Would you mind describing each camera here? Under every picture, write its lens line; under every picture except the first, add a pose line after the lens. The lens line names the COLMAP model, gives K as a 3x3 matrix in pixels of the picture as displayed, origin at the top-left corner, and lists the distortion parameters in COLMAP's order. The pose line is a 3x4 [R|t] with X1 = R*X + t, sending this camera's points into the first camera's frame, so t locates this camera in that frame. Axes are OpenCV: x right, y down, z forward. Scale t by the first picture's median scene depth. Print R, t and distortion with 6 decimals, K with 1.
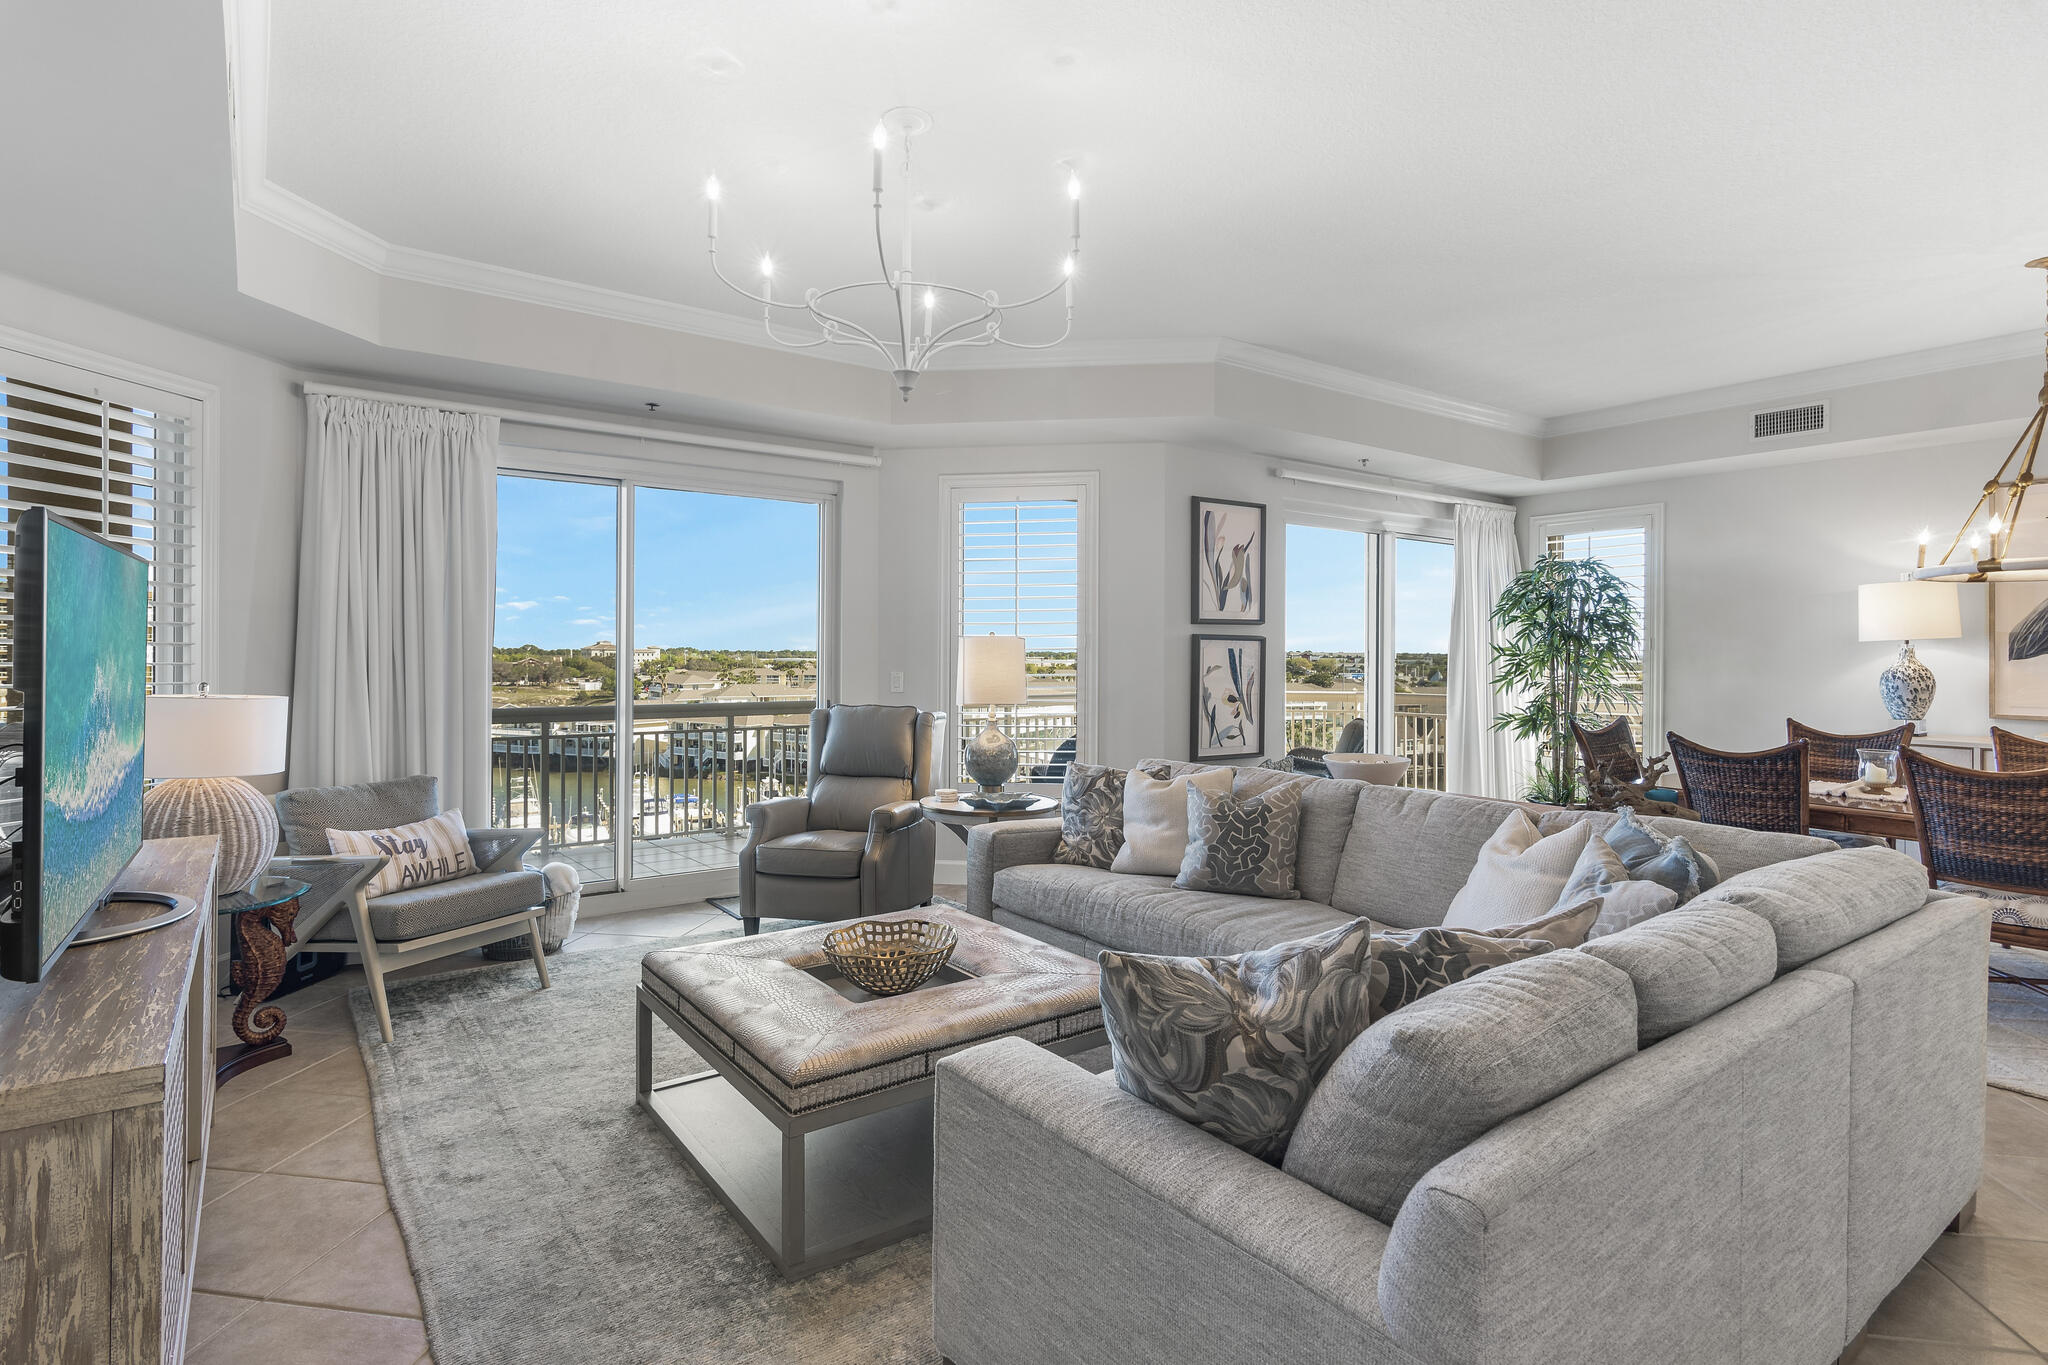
lens RADIAL K [[1033.8, 0, 1026.4], [0, 1033.8, 652.8], [0, 0, 1]] dist [0.001897, -0.001383]
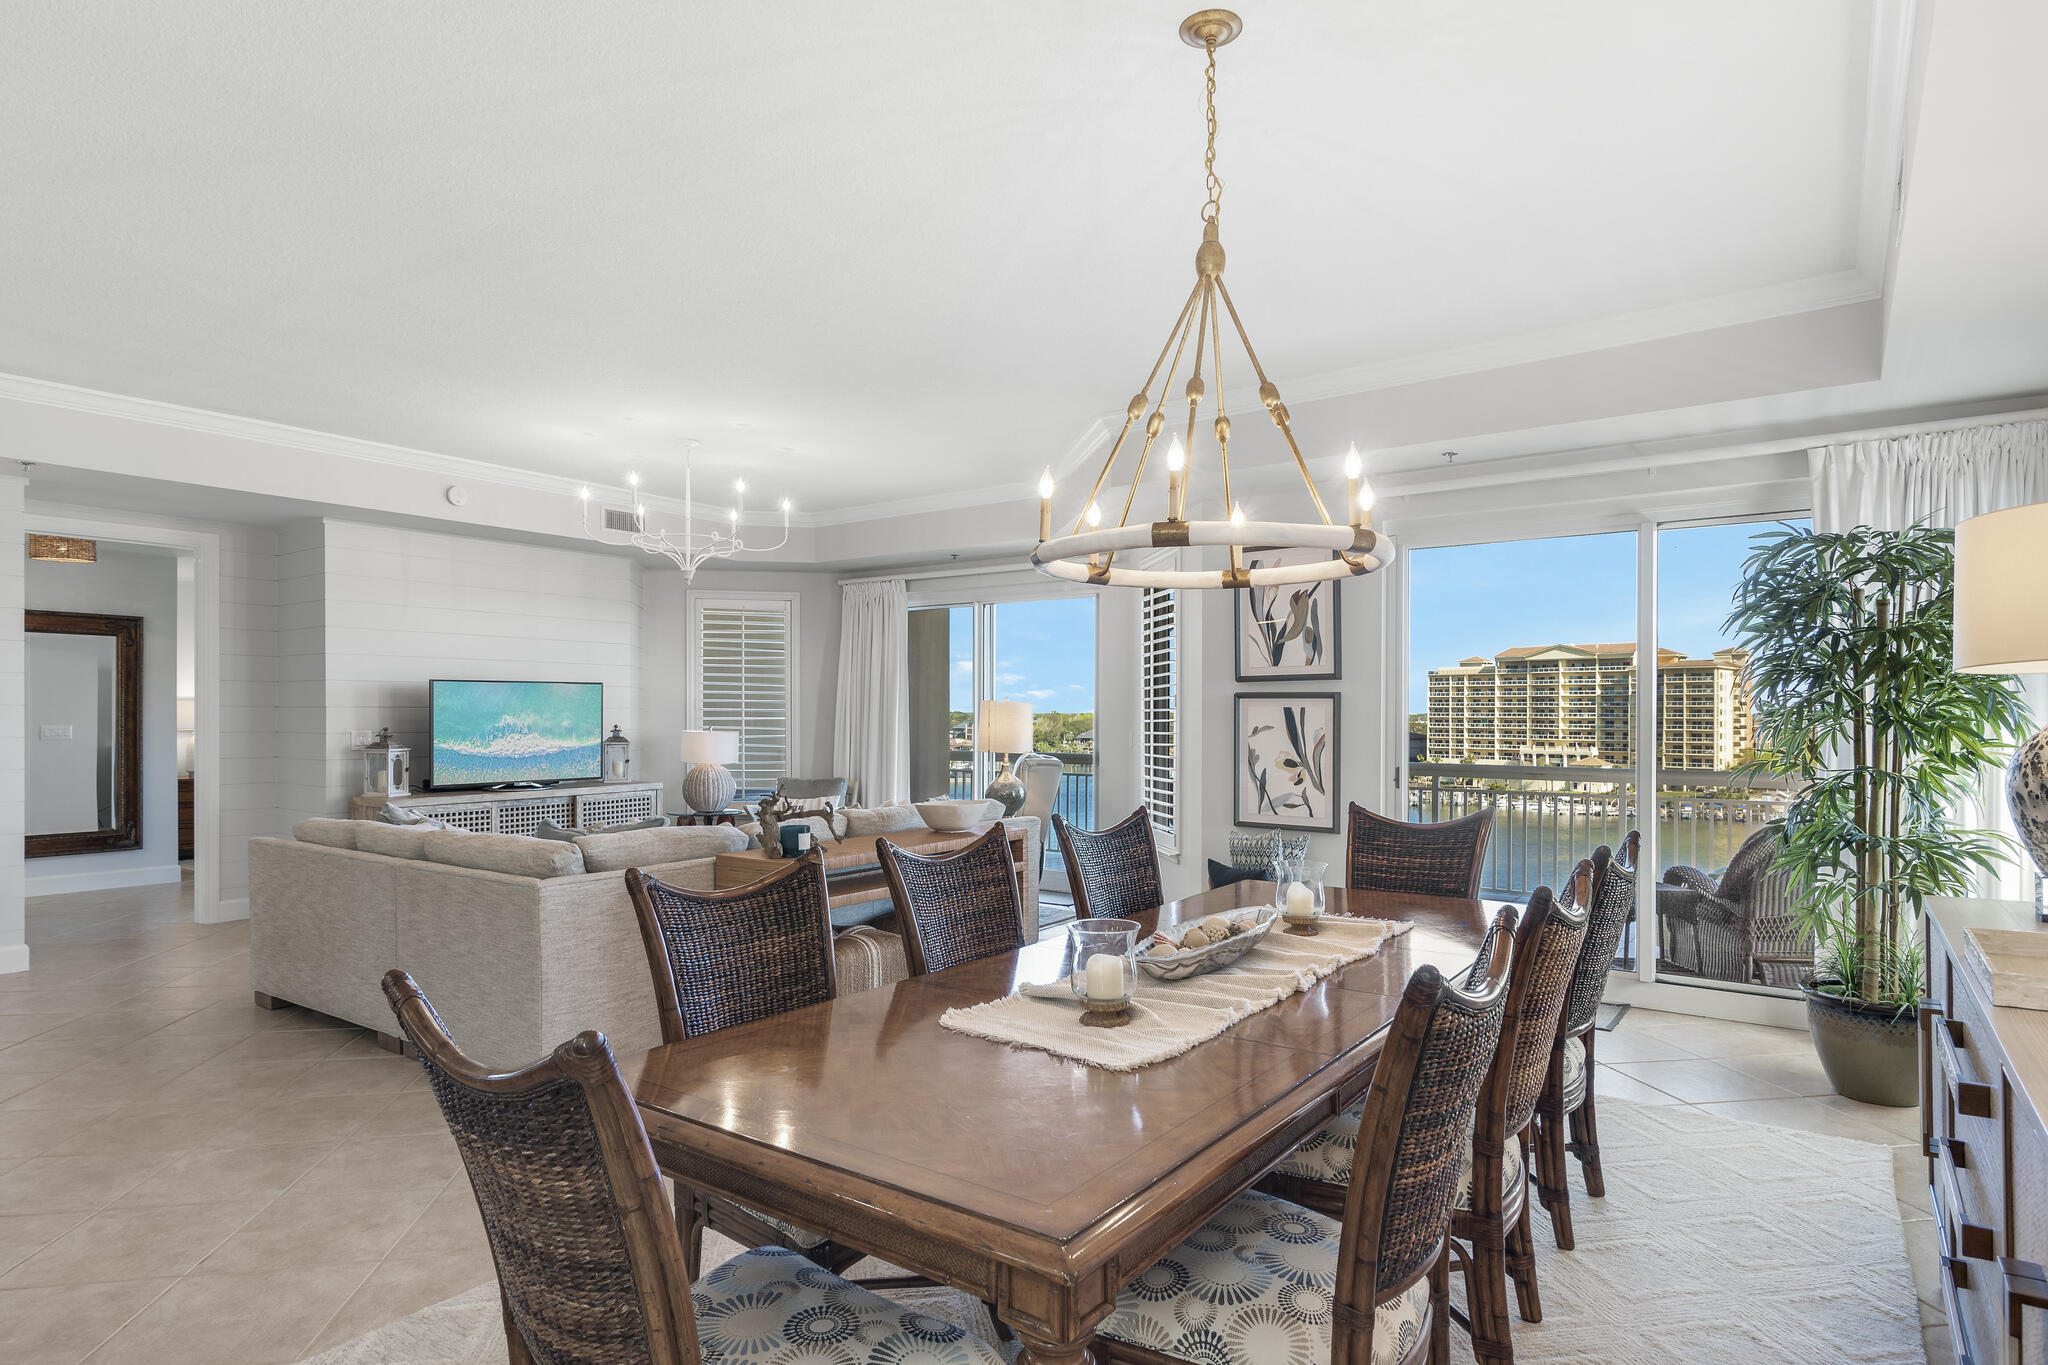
lens RADIAL K [[1107.3, 0, 1018.1], [0, 1107.3, 709.5], [0, 0, 1]] dist [0.001759, 0.000090]
pose [[0.306017, -0.007900, -0.951993, 1.124135], [-0.001557, 0.999960, -0.008798, 0.007155], [0.952025, 0.004175, 0.305992, 0.515248]]
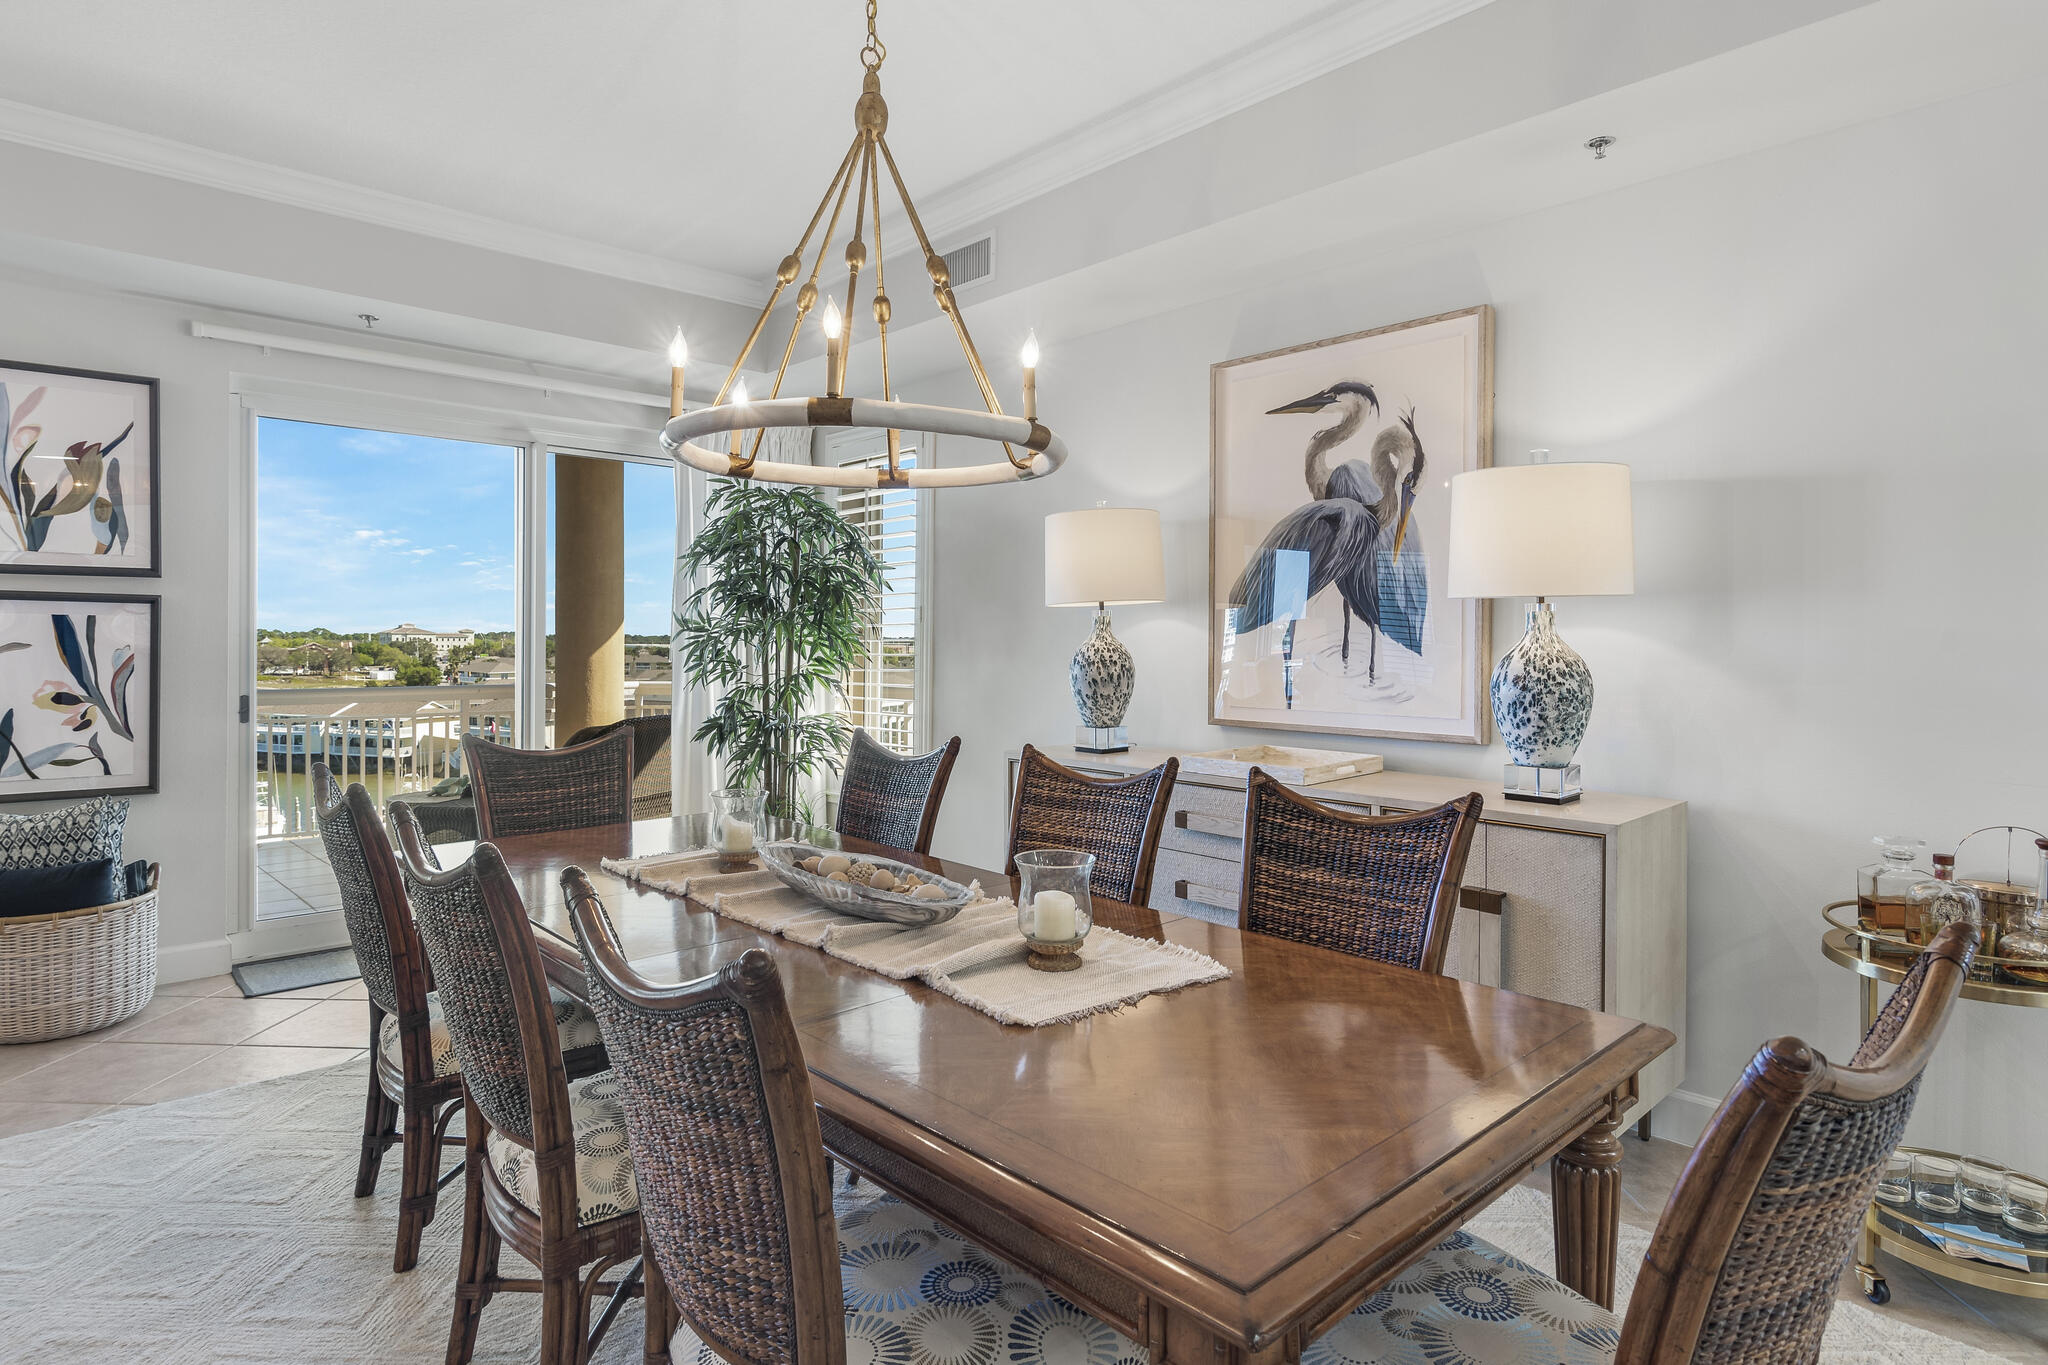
lens RADIAL K [[1112.1, 0, 1015.6], [0, 1112.1, 646.9], [0, 0, 1]] dist [0.000066, -0.000367]
pose [[0.993557, 0.001488, 0.113323, 0.724287], [-0.002302, 0.999973, 0.007047, 0.009412], [-0.113309, -0.007262, 0.993533, 0.319223]]
